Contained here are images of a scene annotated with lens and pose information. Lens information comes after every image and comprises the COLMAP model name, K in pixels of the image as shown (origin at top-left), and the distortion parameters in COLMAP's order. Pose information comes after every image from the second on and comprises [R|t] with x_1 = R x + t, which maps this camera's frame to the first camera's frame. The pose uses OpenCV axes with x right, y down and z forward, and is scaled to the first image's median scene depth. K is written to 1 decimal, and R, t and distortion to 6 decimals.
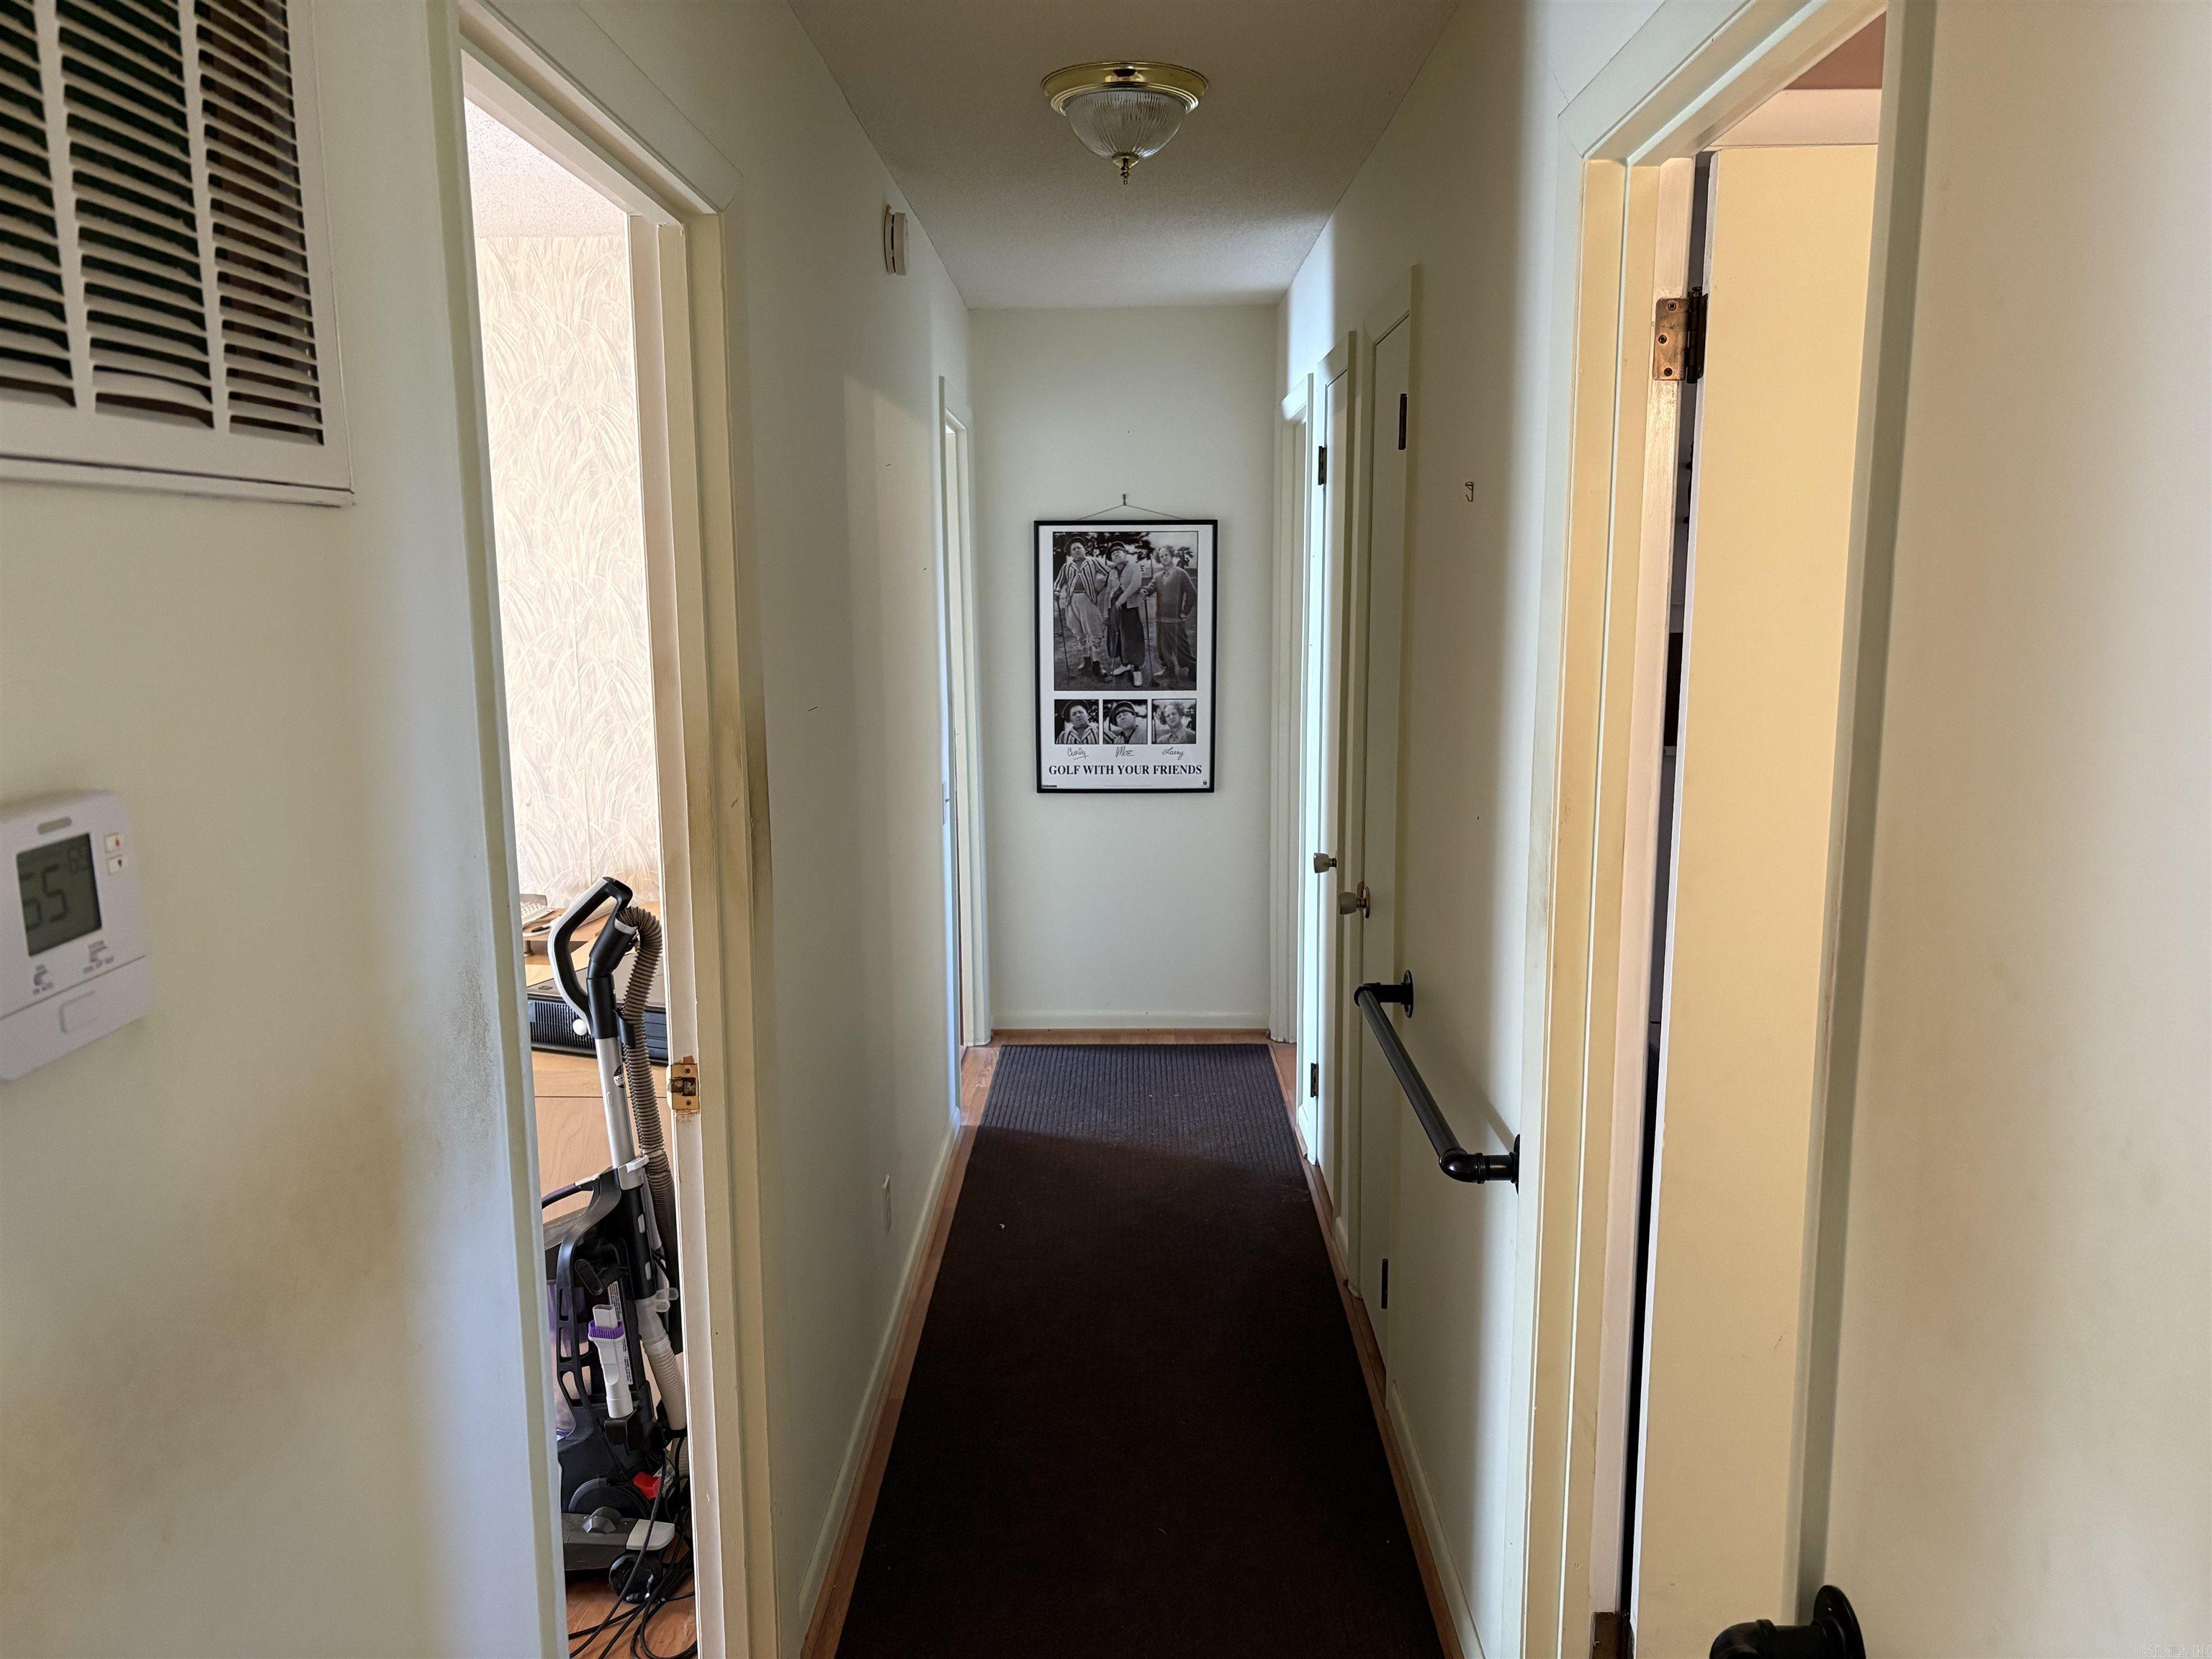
lens RADIAL K [[1684.3, 0, 1098.9], [0, 1684.3, 843.1], [0, 0, 1]] dist [0.039325, -0.050950]
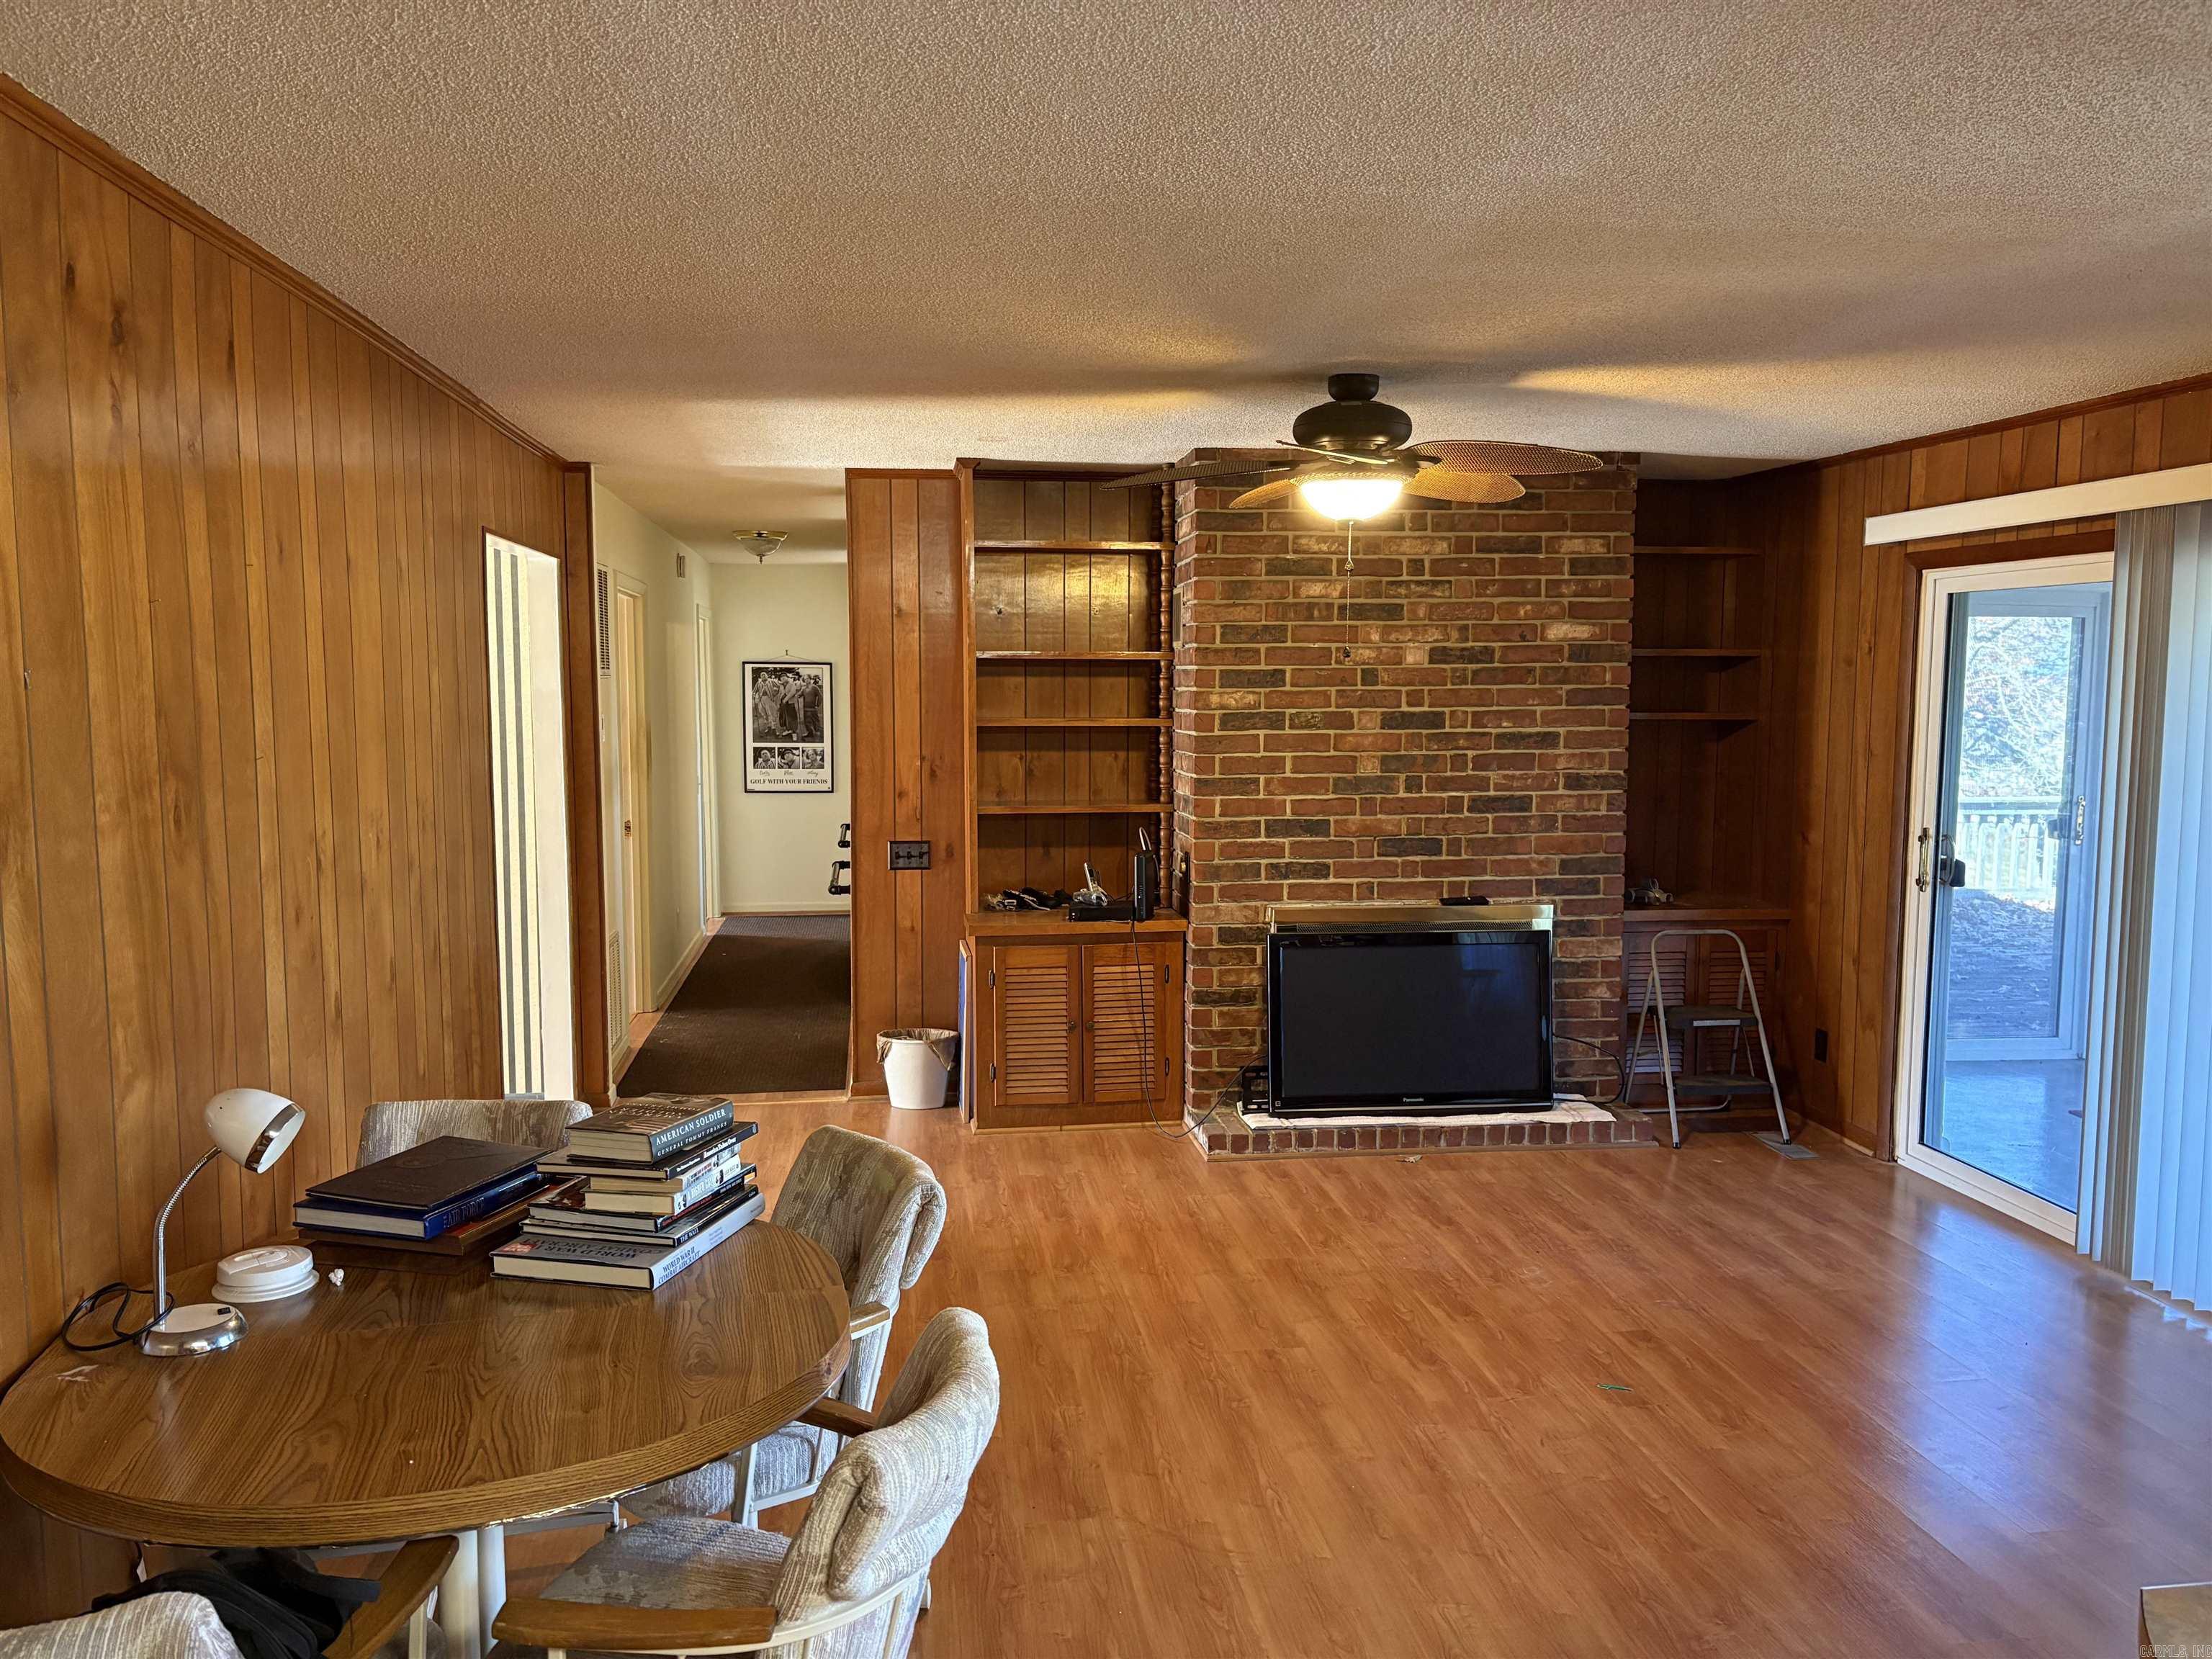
lens RADIAL K [[1684.3, 0, 1116.5], [0, 1684.3, 835.9], [0, 0, 1]] dist [0.039325, -0.050950]
pose [[0.987614, -0.008179, 0.156691, 0.088839], [0.019083, 0.997489, -0.068208, 0.173949], [-0.155740, 0.070353, 0.985290, -1.106450]]
